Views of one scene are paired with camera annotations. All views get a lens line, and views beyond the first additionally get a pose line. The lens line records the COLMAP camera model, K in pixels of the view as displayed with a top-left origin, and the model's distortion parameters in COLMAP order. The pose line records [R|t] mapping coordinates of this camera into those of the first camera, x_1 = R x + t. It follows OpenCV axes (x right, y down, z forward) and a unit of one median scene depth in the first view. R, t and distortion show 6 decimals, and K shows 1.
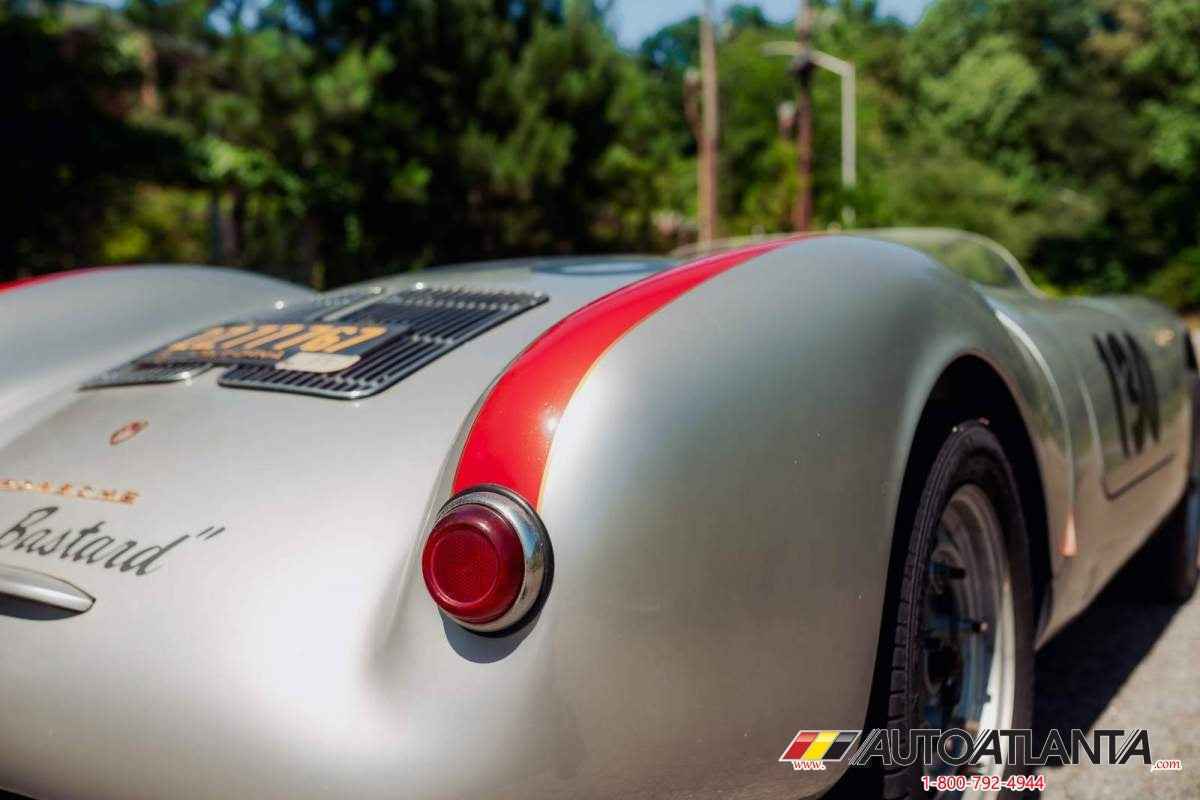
lens RADIAL K [[1242.8, 0, 567.3], [0, 1242.8, 409.6], [0, 0, 1]] dist [-0.018745, 0.000000]
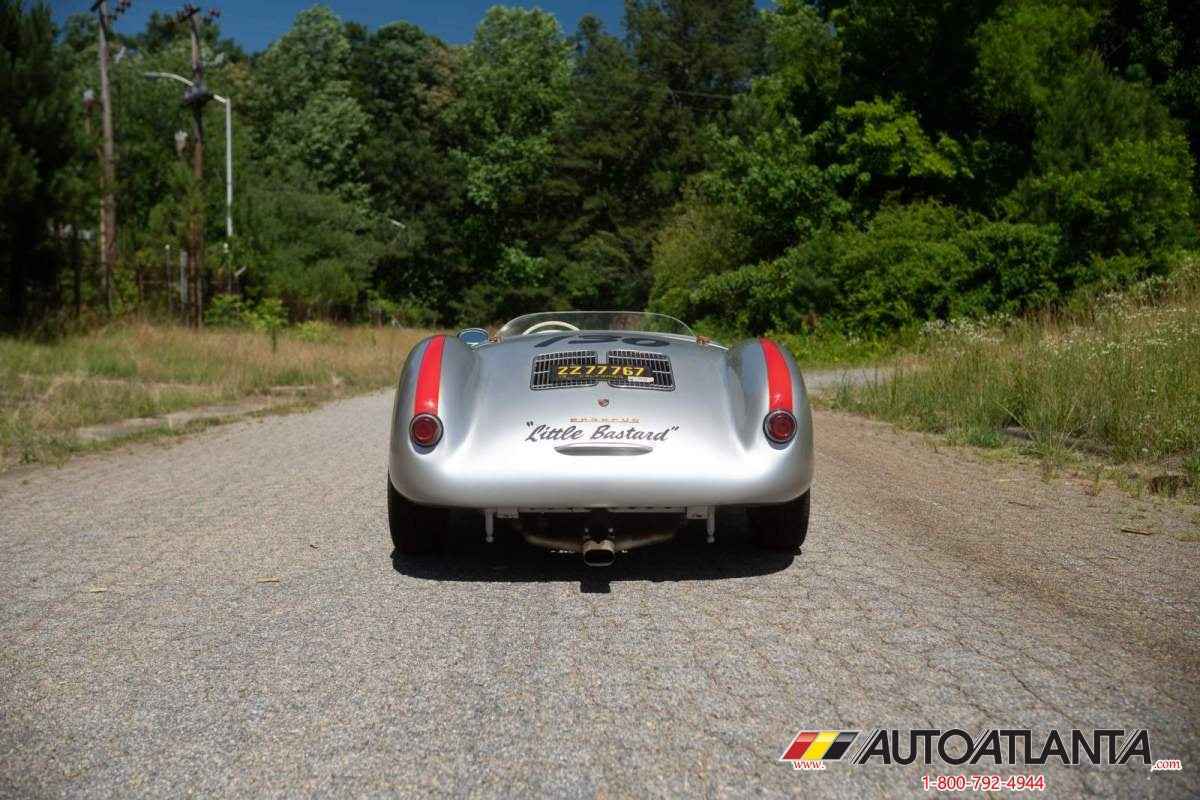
lens RADIAL K [[1201.0, 0, 602.2], [0, 1201.0, 394.9], [0, 0, 1]] dist [-0.020595, 0.000000]
pose [[0.831307, -0.015815, 0.555589, -0.152113], [0.021875, 0.999752, -0.004272, 0.000882], [-0.555383, 0.015705, 0.831446, -0.111930]]
